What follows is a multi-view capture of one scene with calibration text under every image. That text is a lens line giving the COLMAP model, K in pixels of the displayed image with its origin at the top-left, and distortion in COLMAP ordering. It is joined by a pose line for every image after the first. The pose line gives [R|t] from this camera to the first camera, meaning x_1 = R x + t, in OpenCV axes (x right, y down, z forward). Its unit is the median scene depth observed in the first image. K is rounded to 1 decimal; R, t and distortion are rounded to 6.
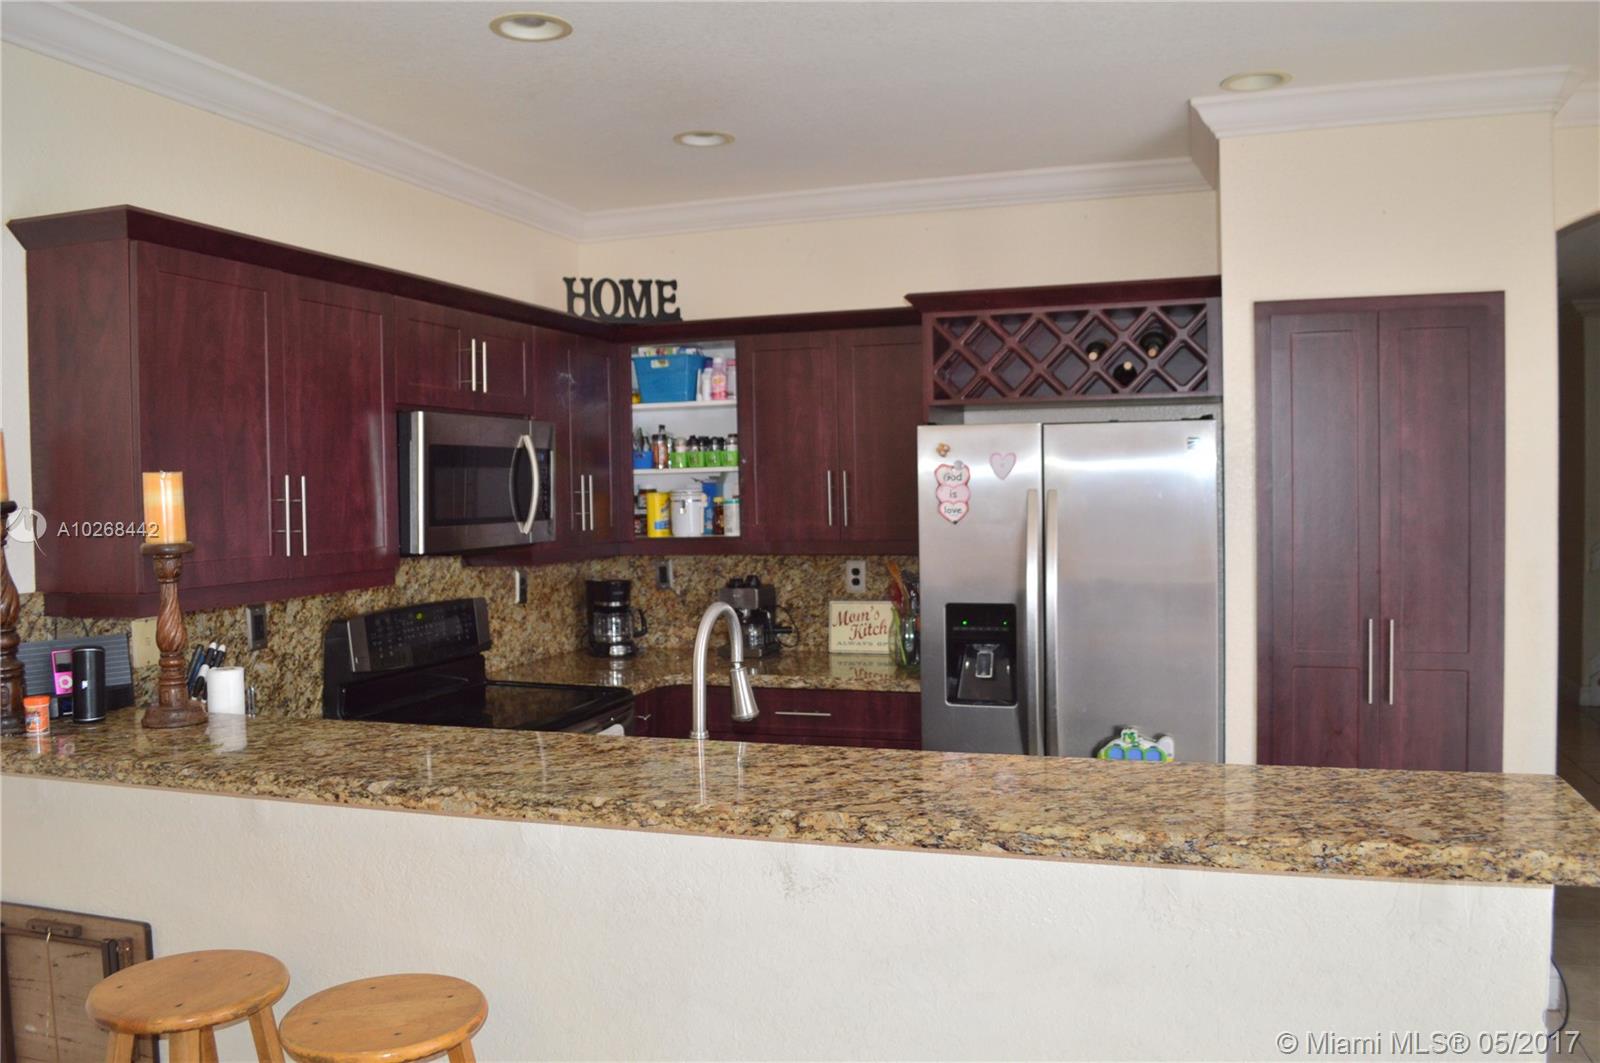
lens RADIAL K [[1283.3, 0, 803.3], [0, 1283.3, 525.4], [0, 0, 1]] dist [-0.075343, 0.006537]
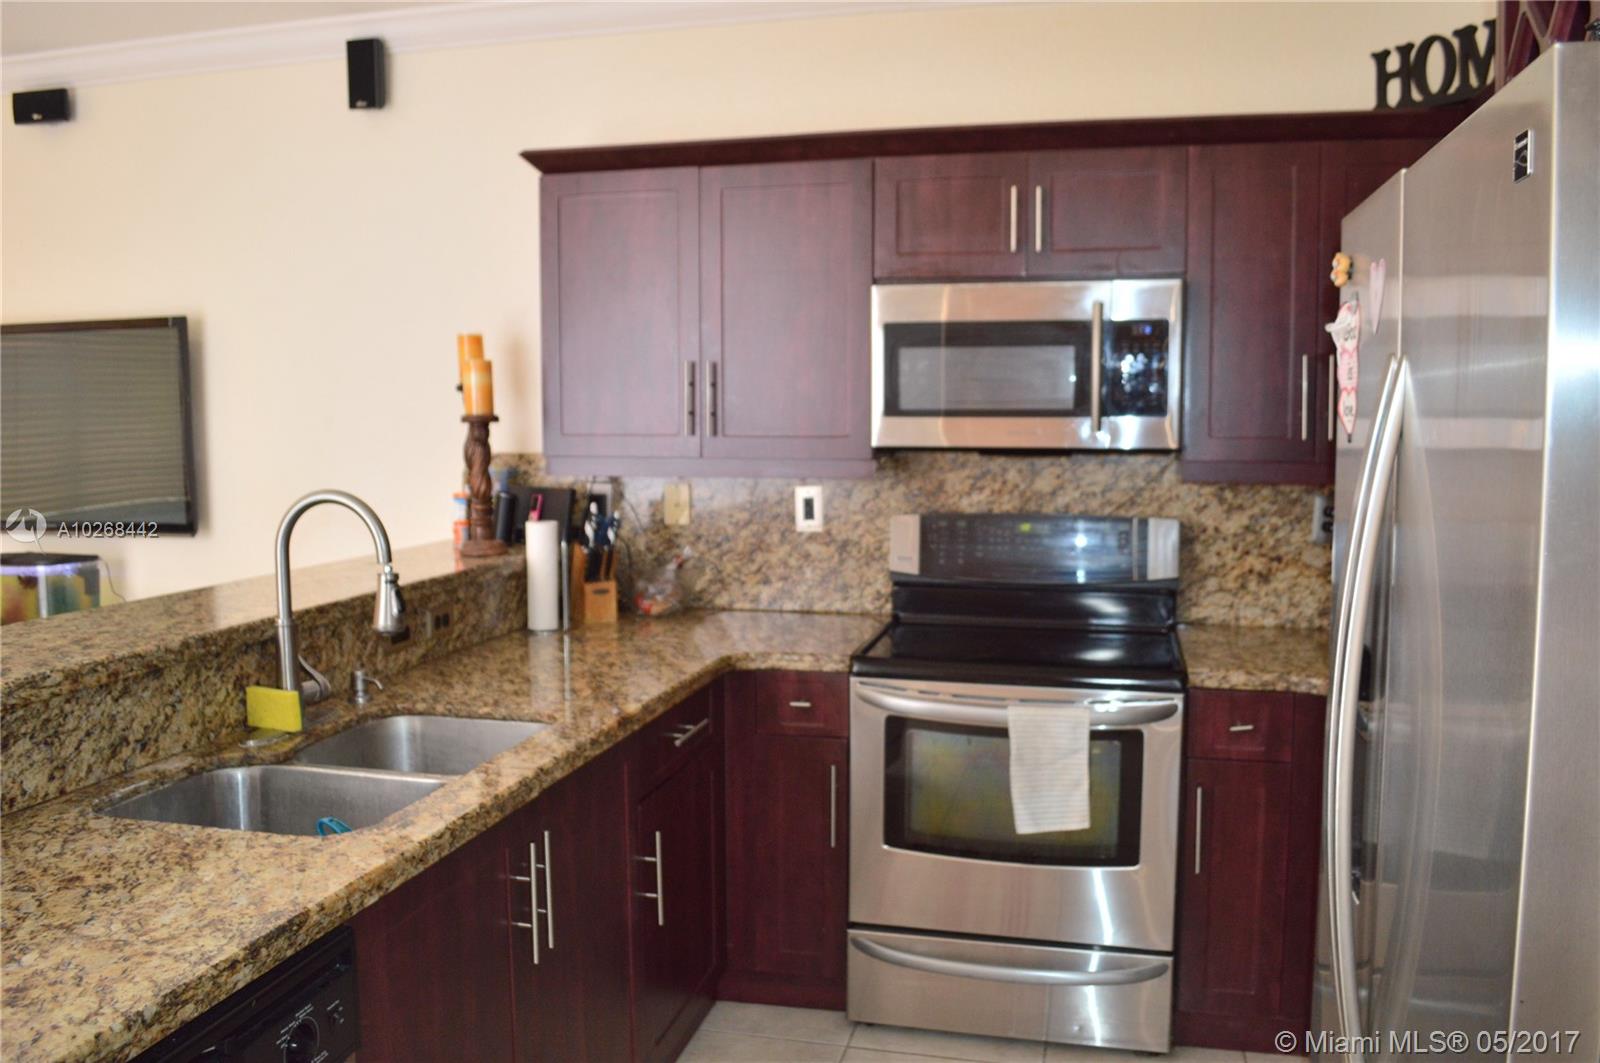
lens RADIAL K [[1283.3, 0, 803.3], [0, 1283.3, 525.4], [0, 0, 1]] dist [-0.075343, 0.006537]
pose [[0.059098, 0.105535, -0.992658, 0.523221], [-0.030984, 0.994111, 0.103844, -0.013605], [0.997771, 0.024619, 0.062019, 0.777487]]
